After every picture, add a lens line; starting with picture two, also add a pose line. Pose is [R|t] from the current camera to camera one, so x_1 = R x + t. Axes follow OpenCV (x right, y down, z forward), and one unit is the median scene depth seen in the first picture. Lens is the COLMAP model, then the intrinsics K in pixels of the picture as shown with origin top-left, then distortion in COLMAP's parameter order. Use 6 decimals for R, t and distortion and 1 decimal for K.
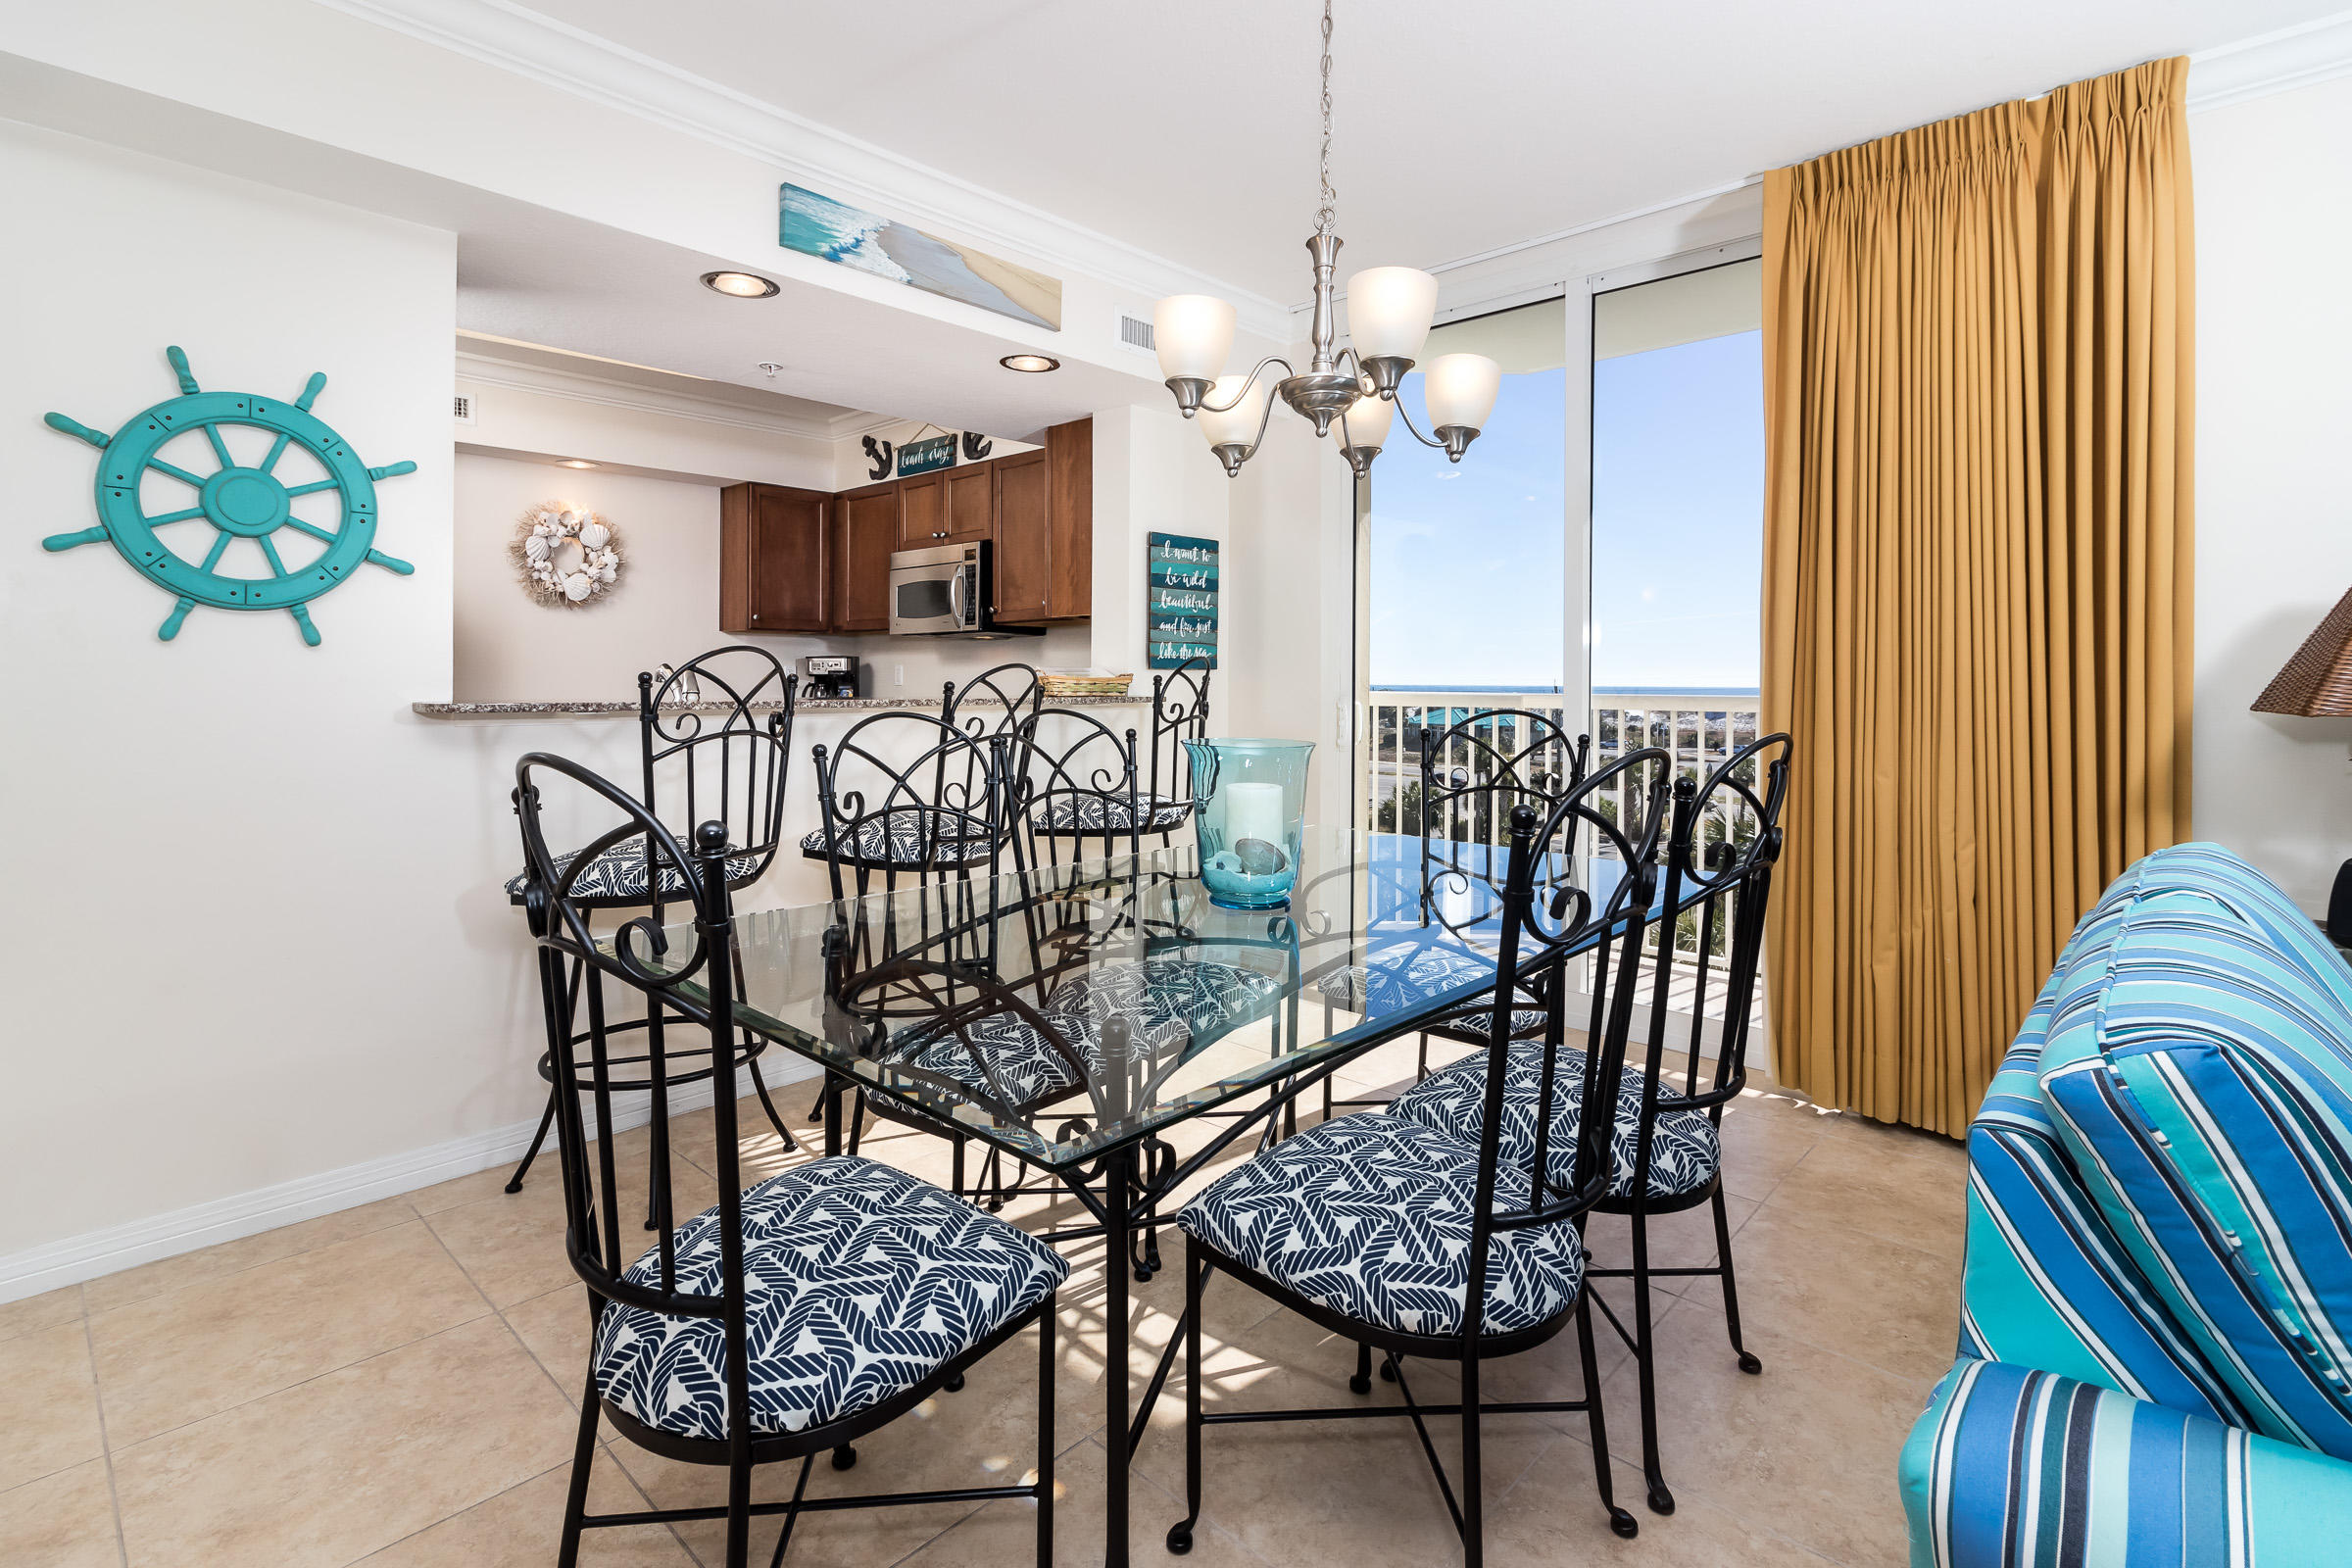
lens RADIAL K [[1105.9, 0, 1114.8], [0, 1105.9, 688.0], [0, 0, 1]] dist [0.002610, 0.001139]
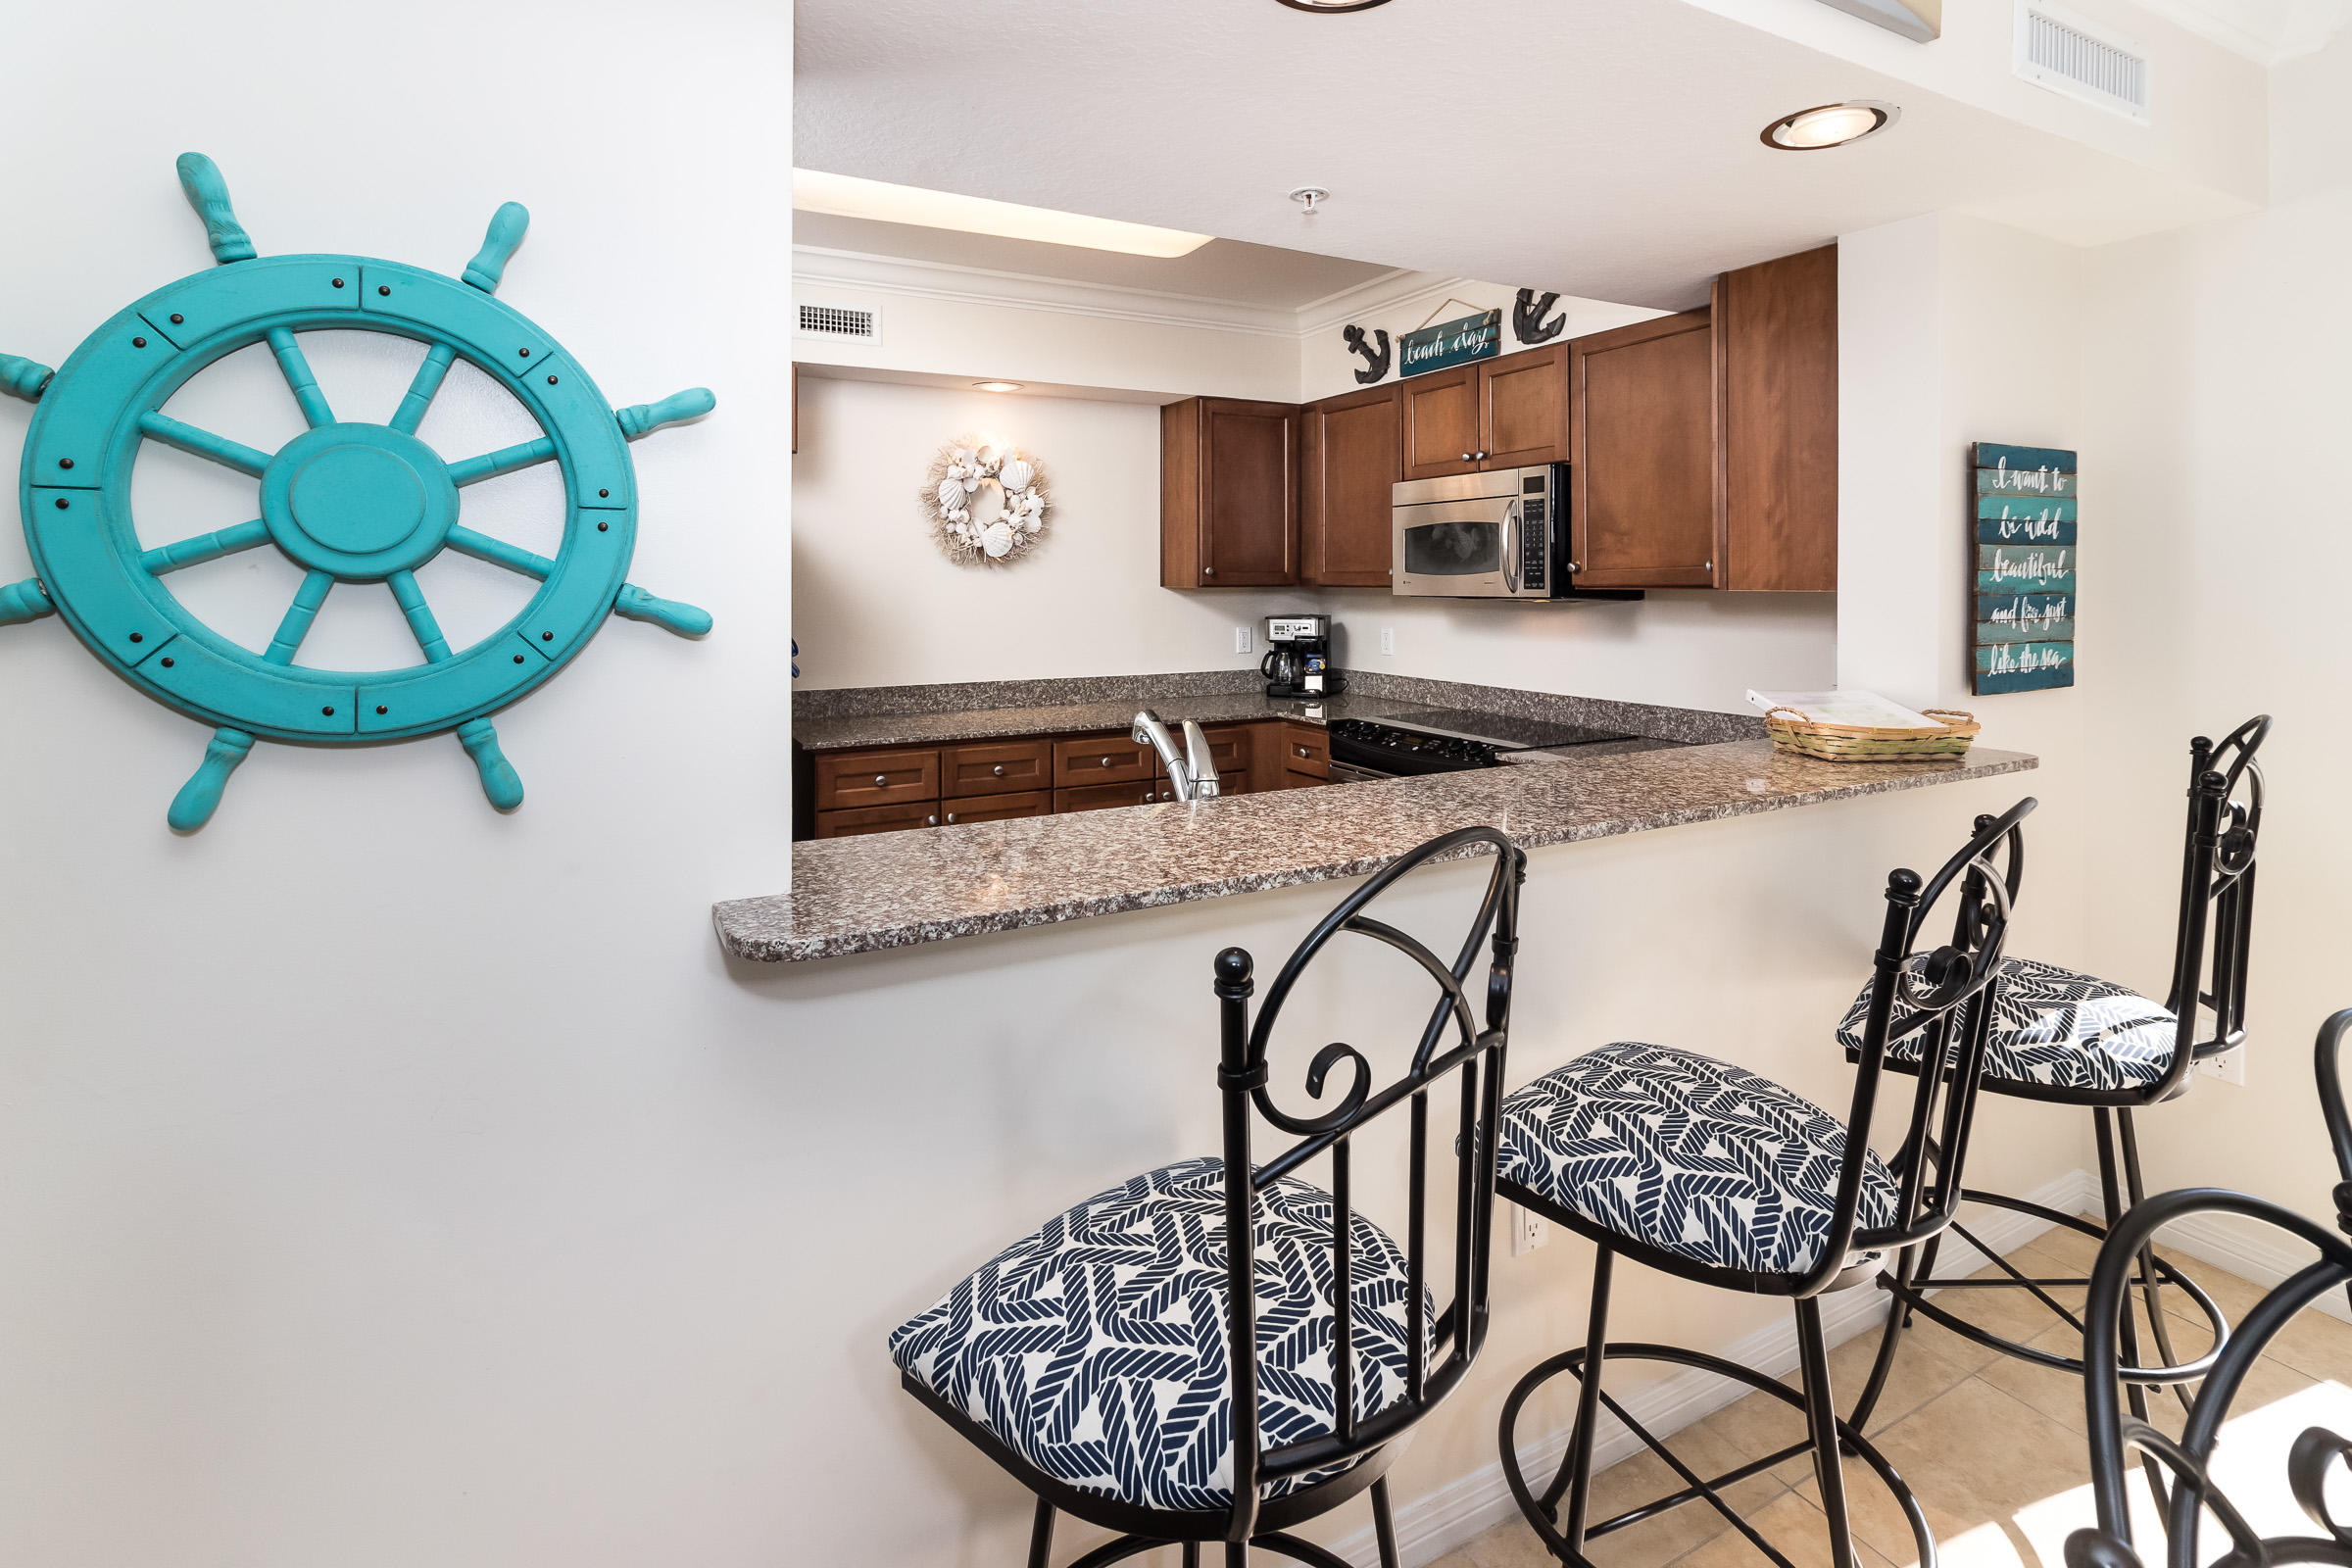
lens RADIAL K [[1105.9, 0, 1141.1], [0, 1105.9, 567.5], [0, 0, 1]] dist [0.002610, 0.001139]
pose [[0.952075, -0.011775, -0.305639, -0.181023], [0.005172, 0.999736, -0.022404, -0.066965], [0.305822, 0.019749, 0.951884, 0.344882]]
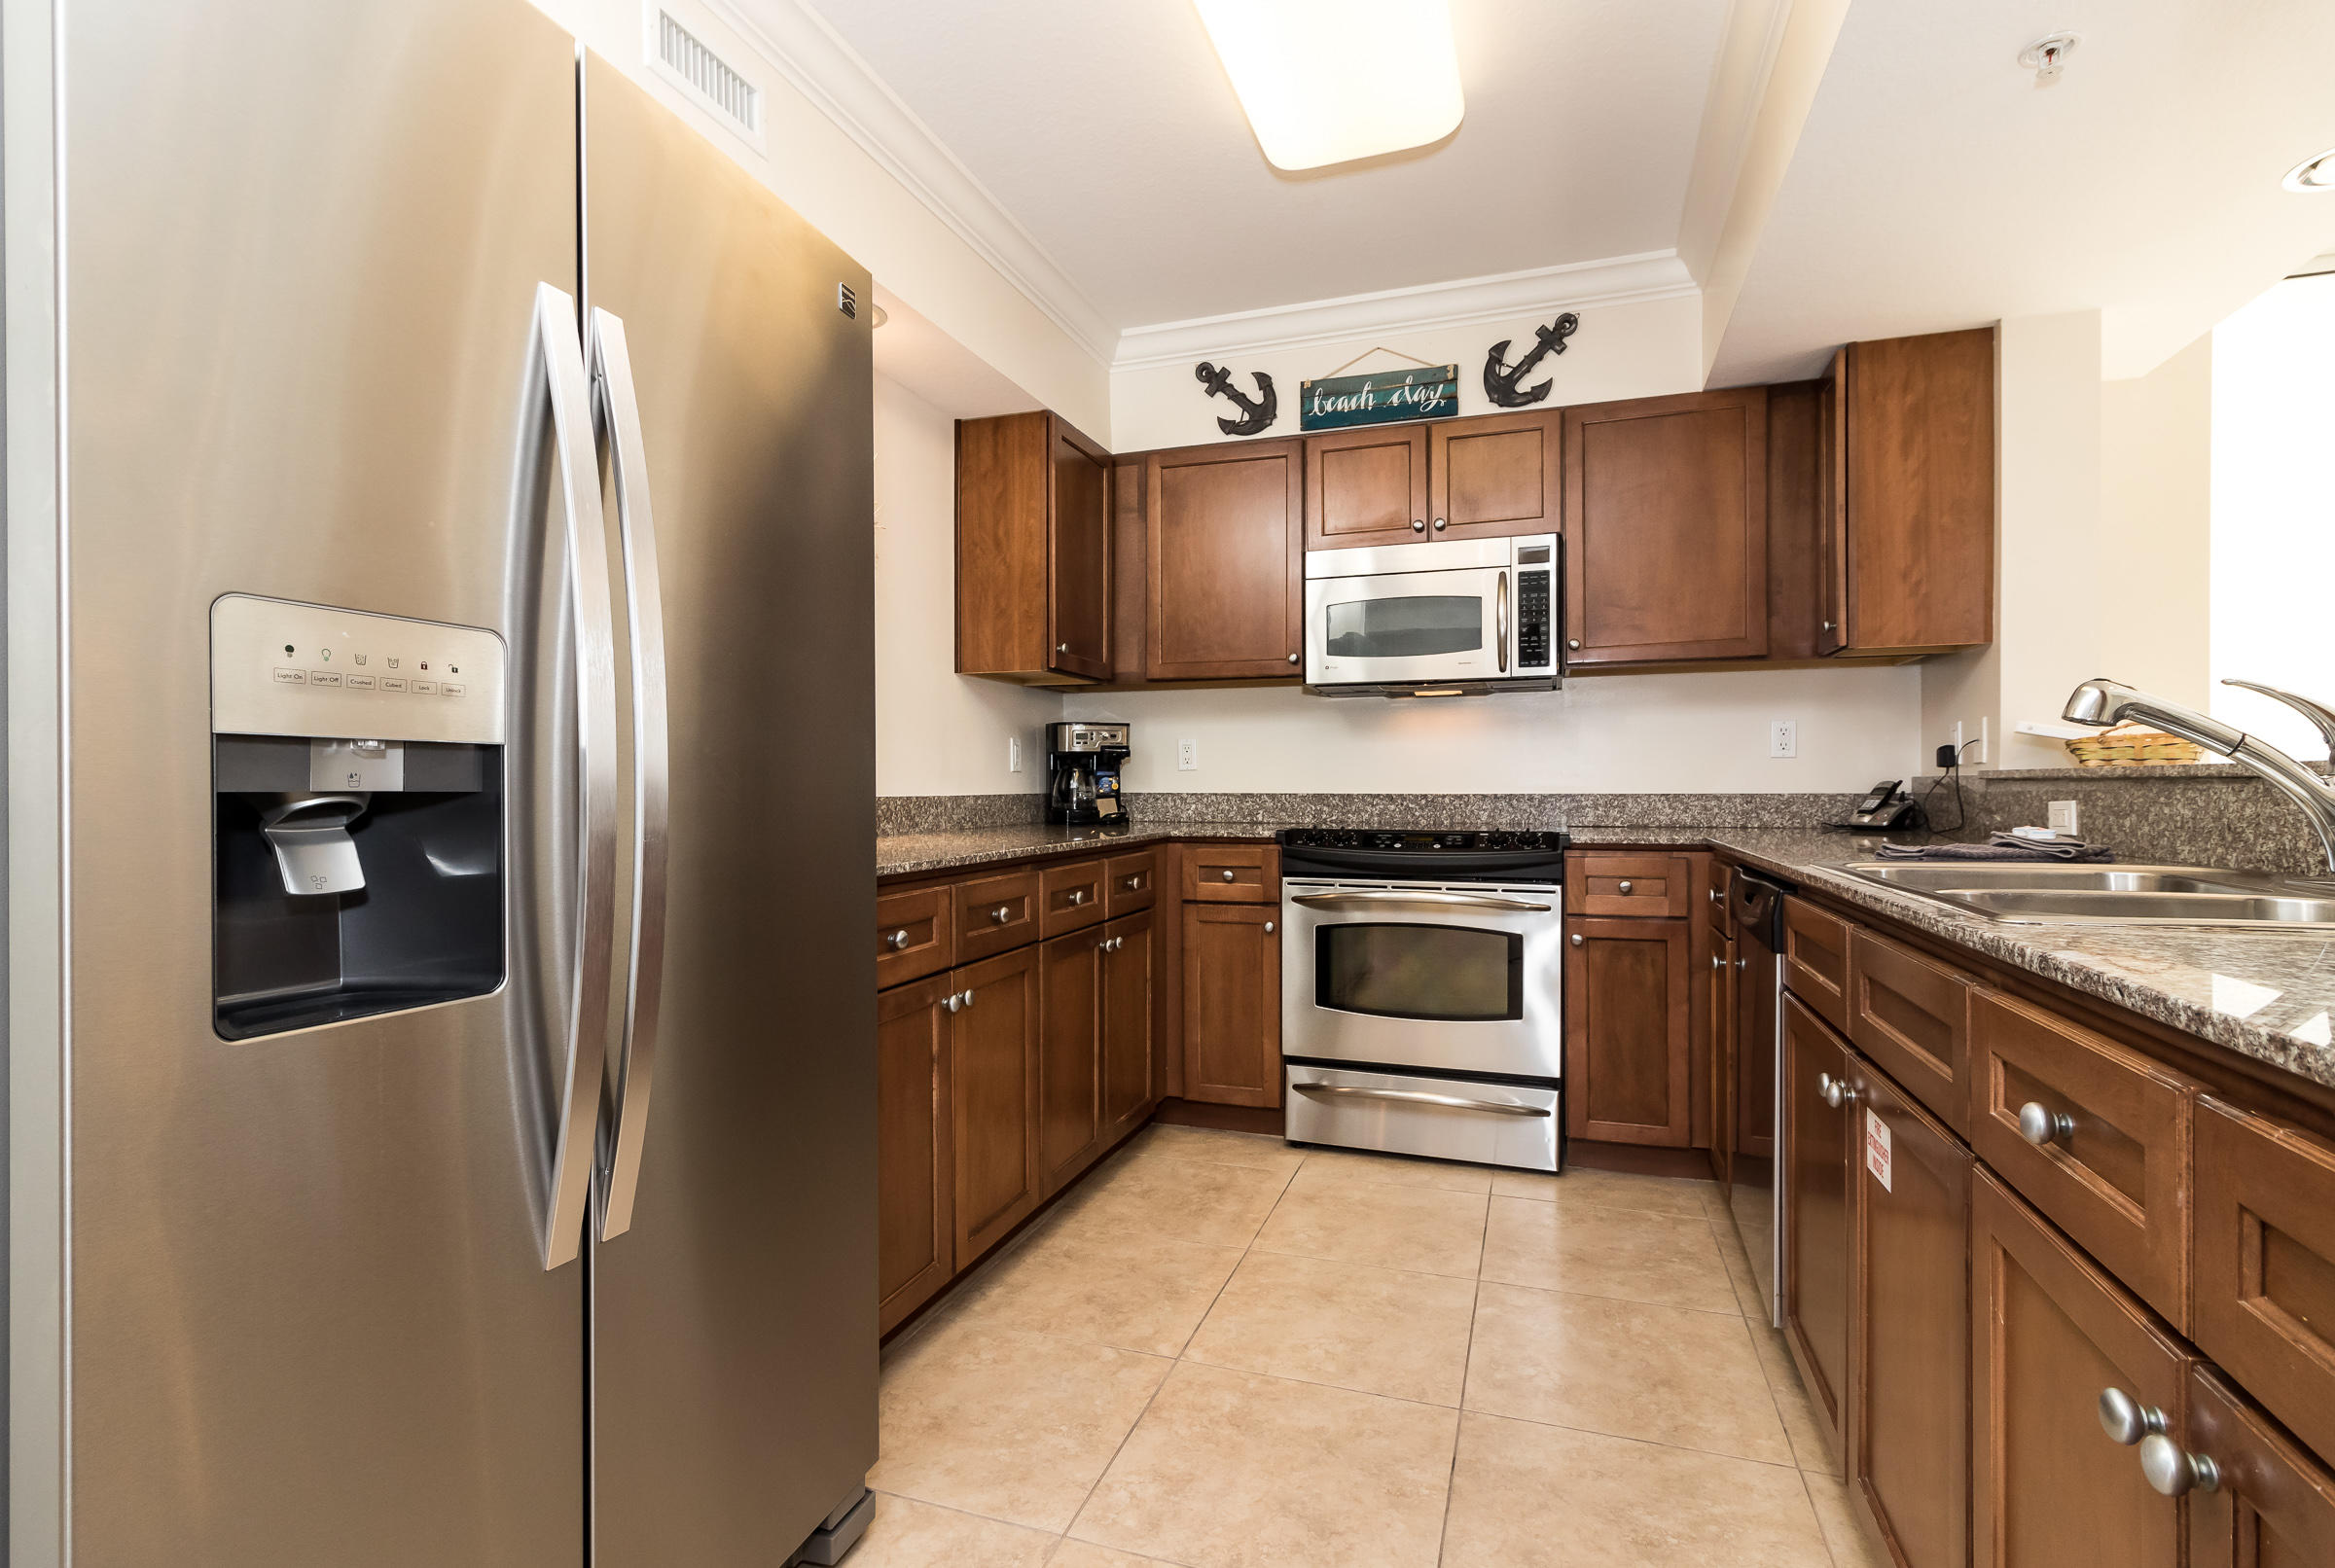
lens RADIAL K [[1097.8, 0, 1182.2], [0, 1097.8, 775.9], [0, 0, 1]] dist [0.002610, 0.001139]
pose [[0.895994, -0.005125, 0.444037, -0.690266], [0.011895, 0.999852, -0.012463, 0.010941], [-0.443907, 0.016449, 0.895922, 0.634232]]
